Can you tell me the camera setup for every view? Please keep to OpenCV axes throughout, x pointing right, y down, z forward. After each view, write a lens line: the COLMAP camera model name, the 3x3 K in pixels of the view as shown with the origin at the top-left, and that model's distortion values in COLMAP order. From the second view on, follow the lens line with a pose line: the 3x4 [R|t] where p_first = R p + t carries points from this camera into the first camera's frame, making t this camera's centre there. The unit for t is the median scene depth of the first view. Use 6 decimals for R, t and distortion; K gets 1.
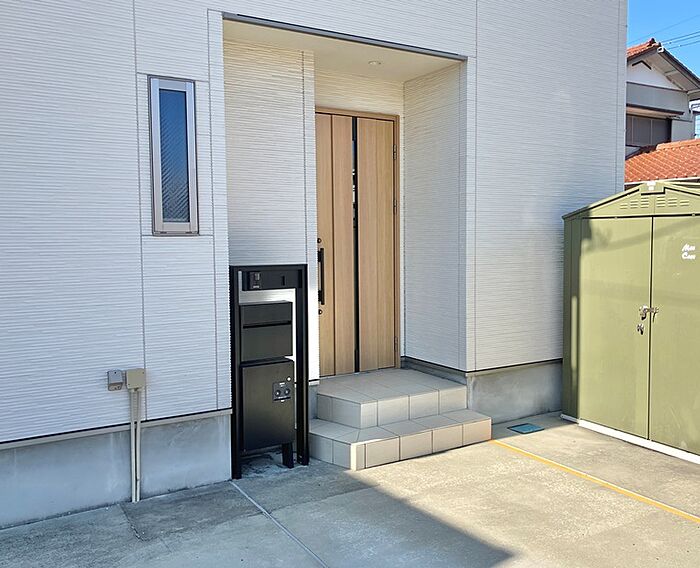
lens RADIAL K [[616.7, 0, 317.1], [0, 616.7, 282.0], [0, 0, 1]] dist [-0.000525, -0.020610]
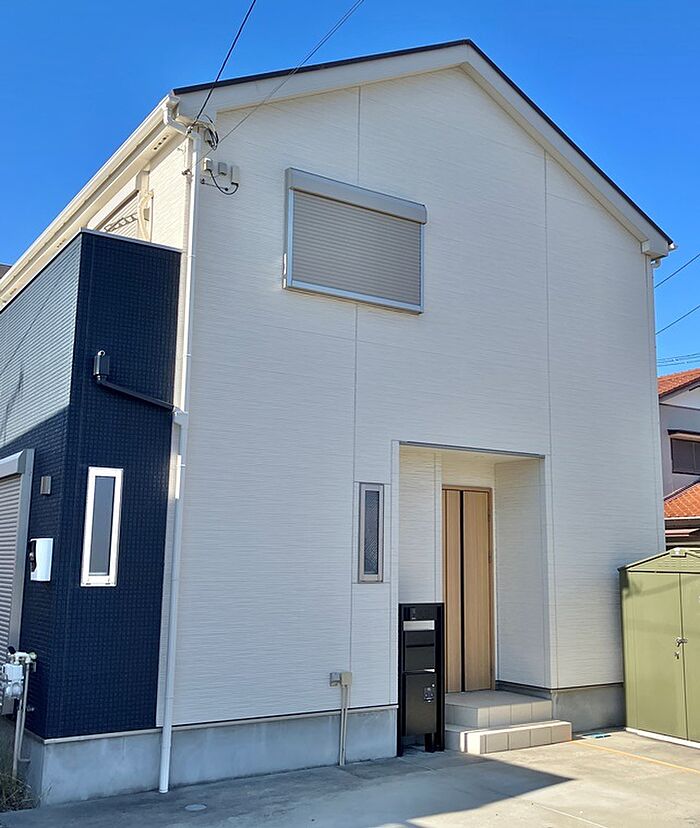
lens RADIAL K [[899.2, 0, 350.0], [0, 899.2, 414.0], [0, 0, 1]] dist [-0.012288, -0.034122]
pose [[0.996972, 0.031633, 0.071031, -0.408439], [-0.014411, 0.972851, -0.230983, 0.029966], [-0.076409, 0.229260, 0.970362, -1.147309]]
